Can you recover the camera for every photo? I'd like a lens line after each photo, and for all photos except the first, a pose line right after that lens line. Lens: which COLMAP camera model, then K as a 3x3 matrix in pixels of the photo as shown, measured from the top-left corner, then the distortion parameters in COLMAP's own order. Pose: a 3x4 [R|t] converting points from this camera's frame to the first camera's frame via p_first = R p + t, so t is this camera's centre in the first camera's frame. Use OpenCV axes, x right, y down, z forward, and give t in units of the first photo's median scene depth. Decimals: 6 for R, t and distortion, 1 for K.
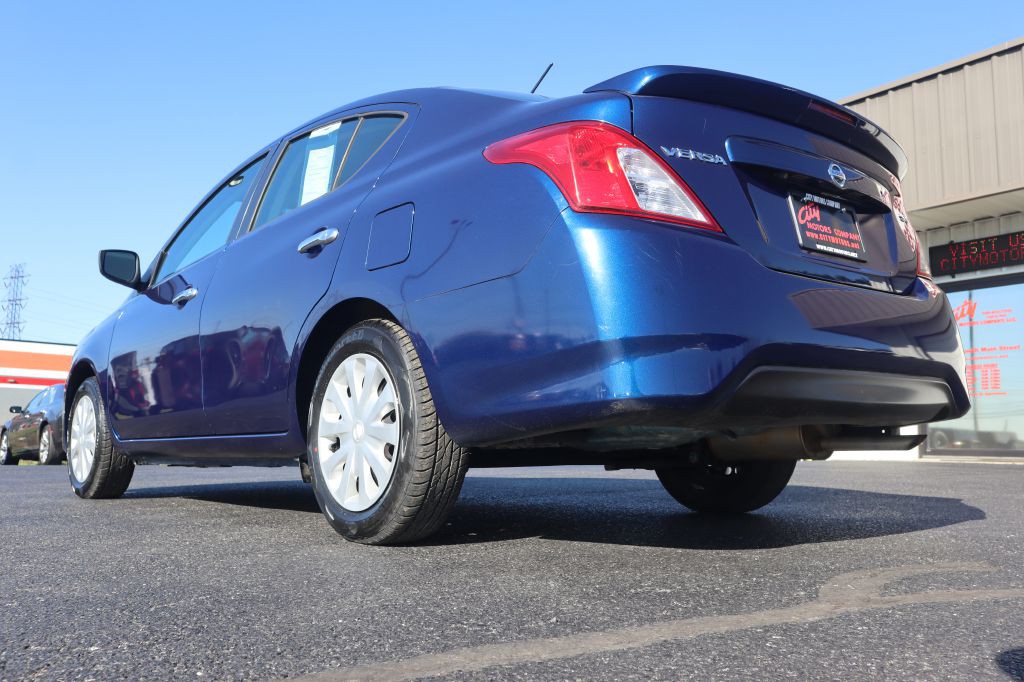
lens RADIAL K [[909.6, 0, 512.0], [0, 909.6, 341.0], [0, 0, 1]] dist [-0.014144, -0.005284]
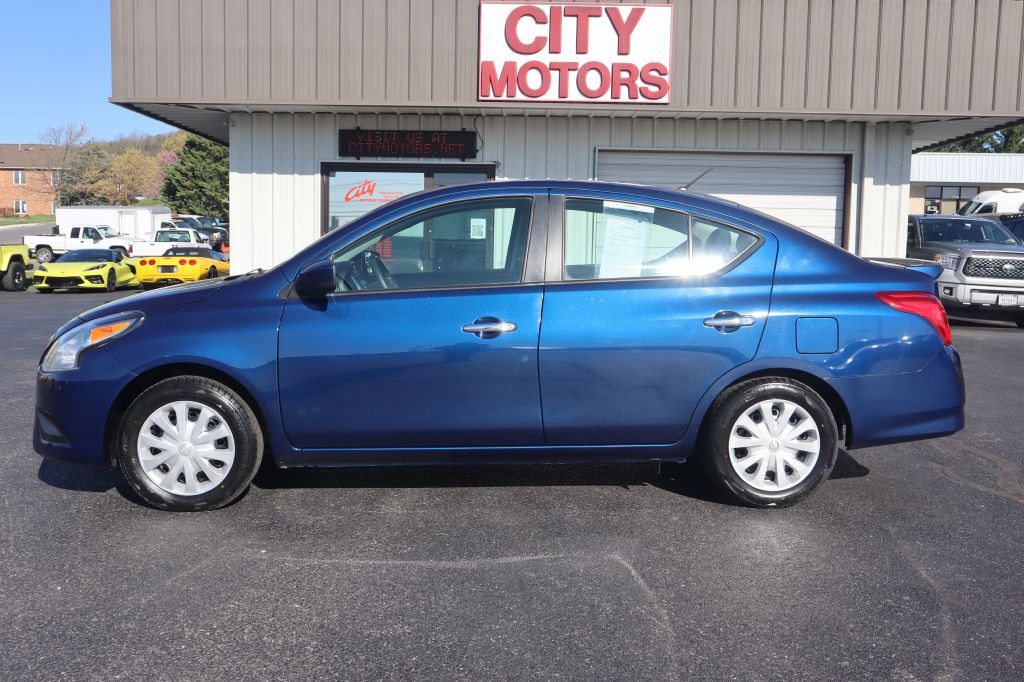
lens RADIAL K [[909.6, 0, 512.0], [0, 909.6, 341.0], [0, 0, 1]] dist [-0.014144, -0.005284]
pose [[0.608289, -0.083352, 0.789327, -1.606691], [-0.099740, 0.978560, 0.180199, -0.322074], [-0.787424, -0.188340, 0.586934, 0.410325]]
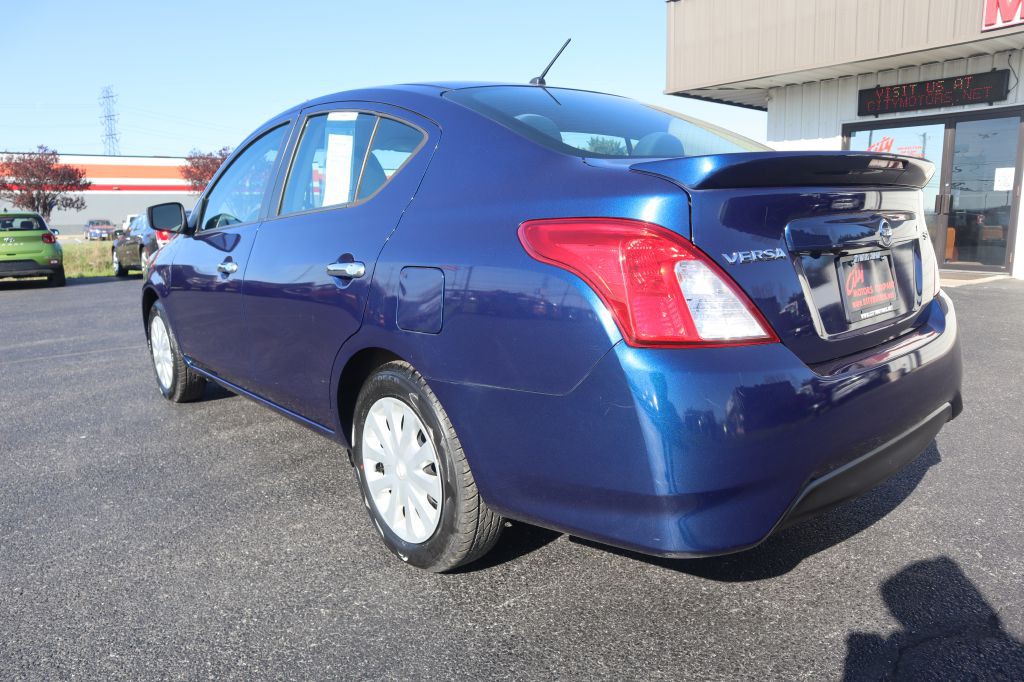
lens RADIAL K [[704.3, 0, 512.0], [0, 704.3, 341.0], [0, 0, 1]] dist [-0.117438, 0.065568]
pose [[0.999621, -0.027358, 0.003065, -0.036888], [0.025303, 0.956952, 0.289142, -0.262082], [-0.010843, -0.288955, 0.957281, 0.253685]]
